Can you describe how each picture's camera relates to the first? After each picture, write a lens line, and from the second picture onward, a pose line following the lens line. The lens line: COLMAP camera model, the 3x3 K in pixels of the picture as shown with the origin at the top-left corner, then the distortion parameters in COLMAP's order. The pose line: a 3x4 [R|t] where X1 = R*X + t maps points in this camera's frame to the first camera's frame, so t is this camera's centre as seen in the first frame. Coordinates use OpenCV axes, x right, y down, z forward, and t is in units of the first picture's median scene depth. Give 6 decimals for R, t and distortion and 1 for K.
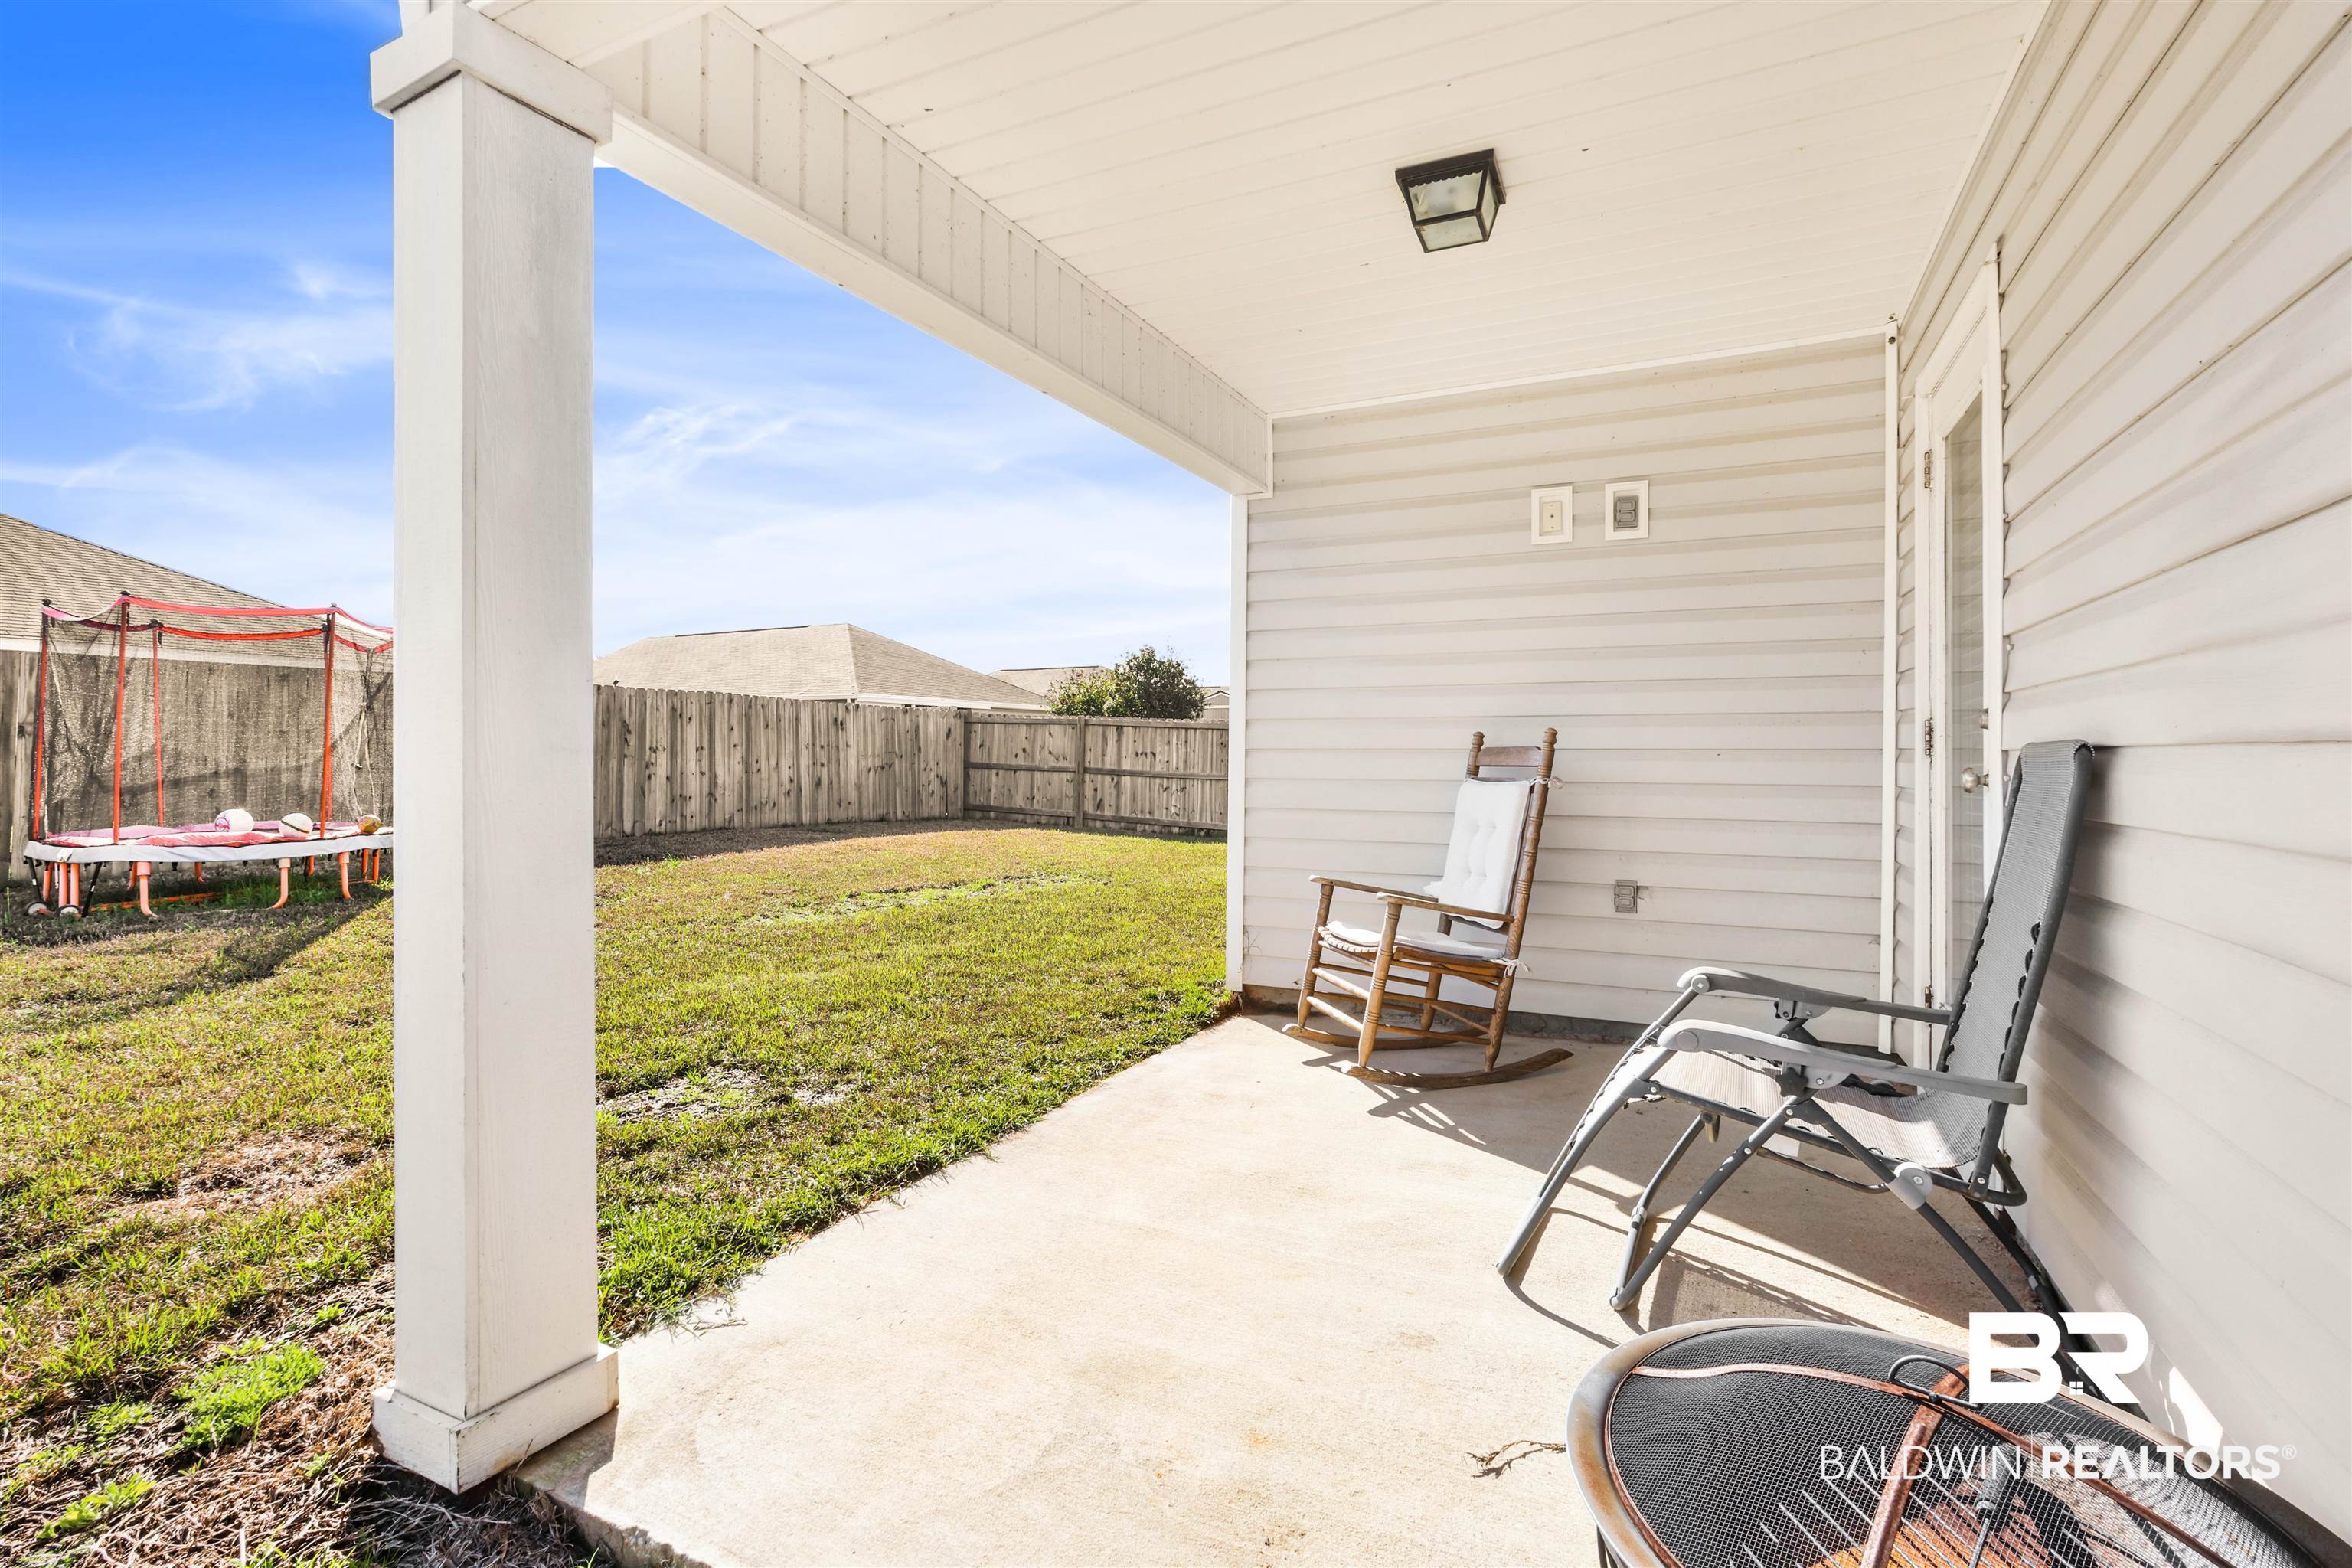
lens RADIAL K [[1098.3, 0, 1175.7], [0, 1098.3, 770.9], [0, 0, 1]] dist [-0.019624, 0.024174]
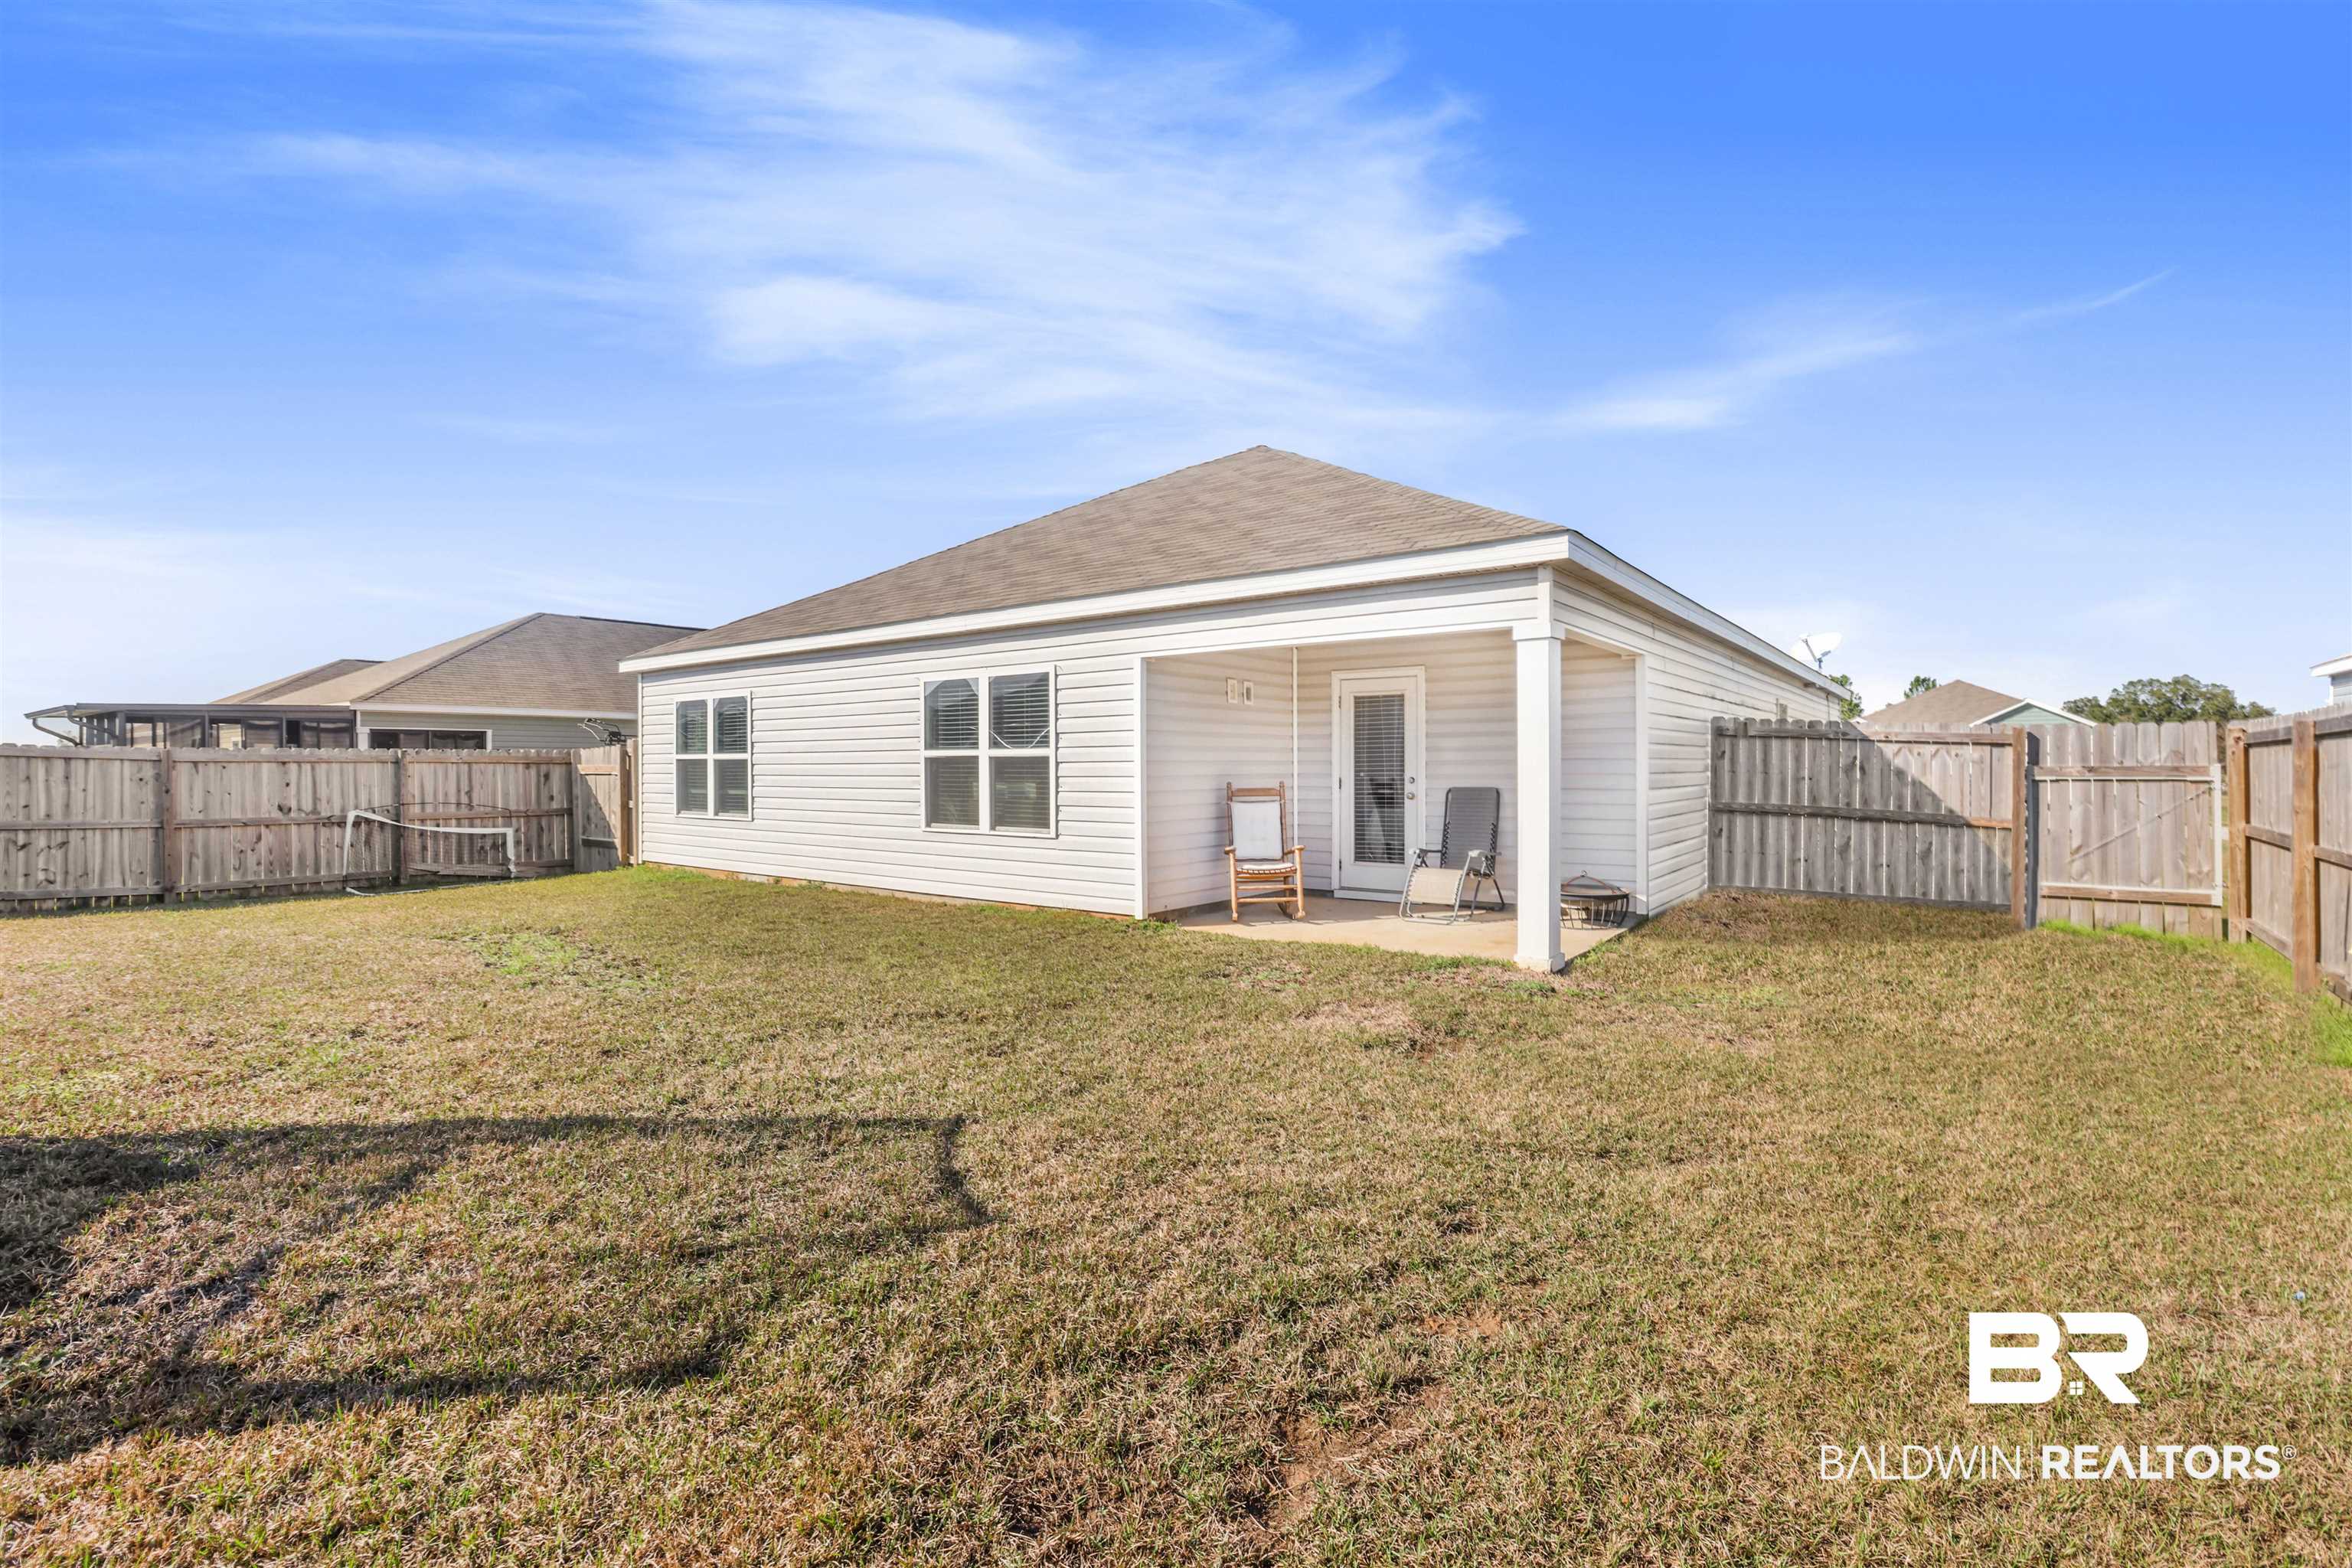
lens RADIAL K [[1098.3, 0, 1175.7], [0, 1098.3, 770.9], [0, 0, 1]] dist [-0.019624, 0.024174]
pose [[0.189449, -0.001157, 0.981890, -0.864583], [0.024331, 0.999698, -0.003517, -0.023122], [-0.981589, 0.024556, 0.189420, 0.288026]]
